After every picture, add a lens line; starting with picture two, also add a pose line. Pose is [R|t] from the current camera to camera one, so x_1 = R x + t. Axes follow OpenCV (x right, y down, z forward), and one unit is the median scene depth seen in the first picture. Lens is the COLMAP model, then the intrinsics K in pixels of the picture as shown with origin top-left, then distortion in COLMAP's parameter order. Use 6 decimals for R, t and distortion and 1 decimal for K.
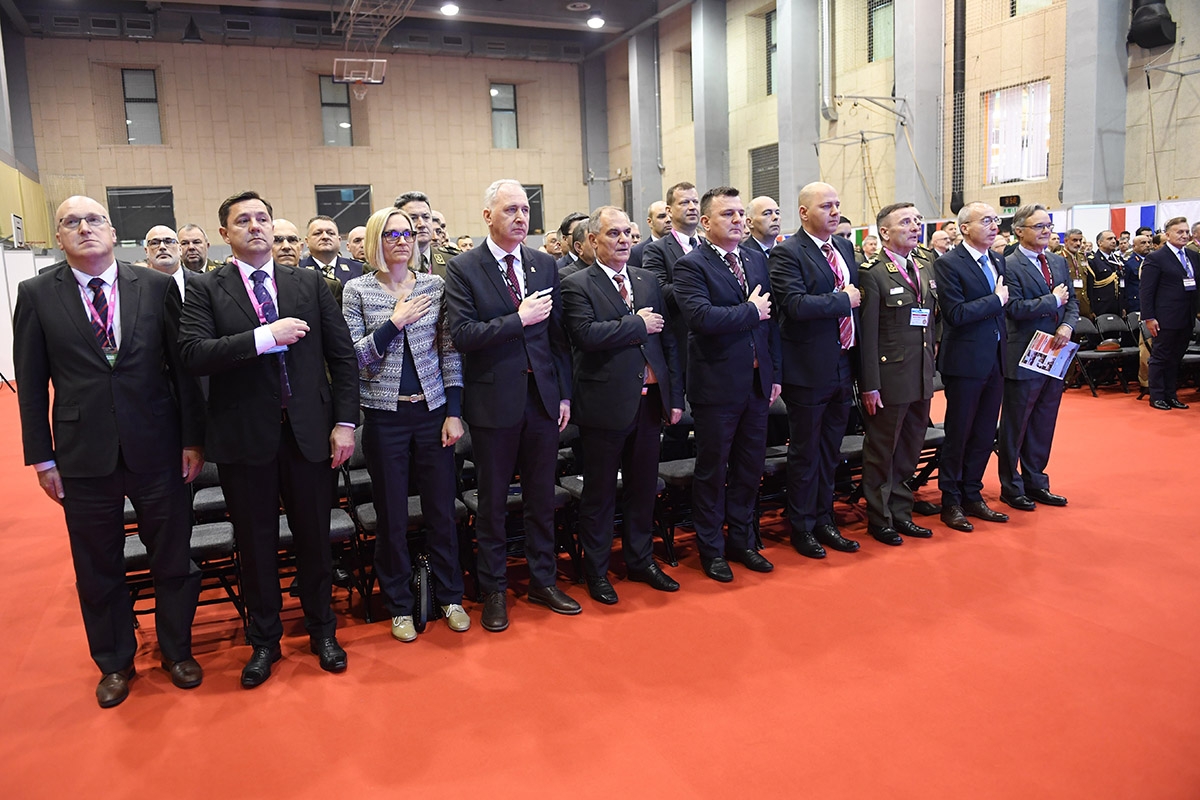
lens RADIAL K [[883.2, 0, 599.1], [0, 883.2, 405.1], [0, 0, 1]] dist [-0.059274, 0.005100]
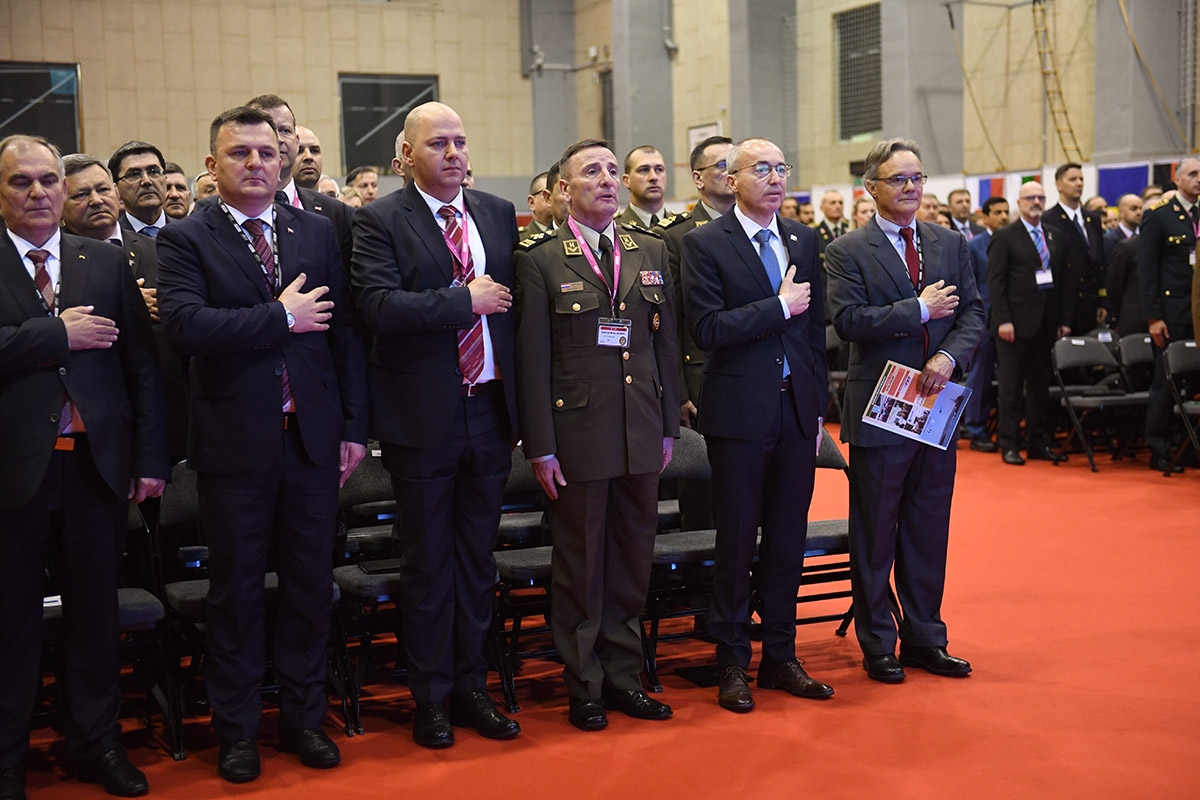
lens RADIAL K [[1807.3, 0, 602.0], [0, 1807.3, 389.0], [0, 0, 1]] dist [0.111323, 0.000000]
pose [[0.999626, 0.016833, 0.021535, 0.316186], [-0.015161, 0.997026, -0.075558, 0.027562], [-0.022742, 0.075203, 0.996909, -0.195060]]
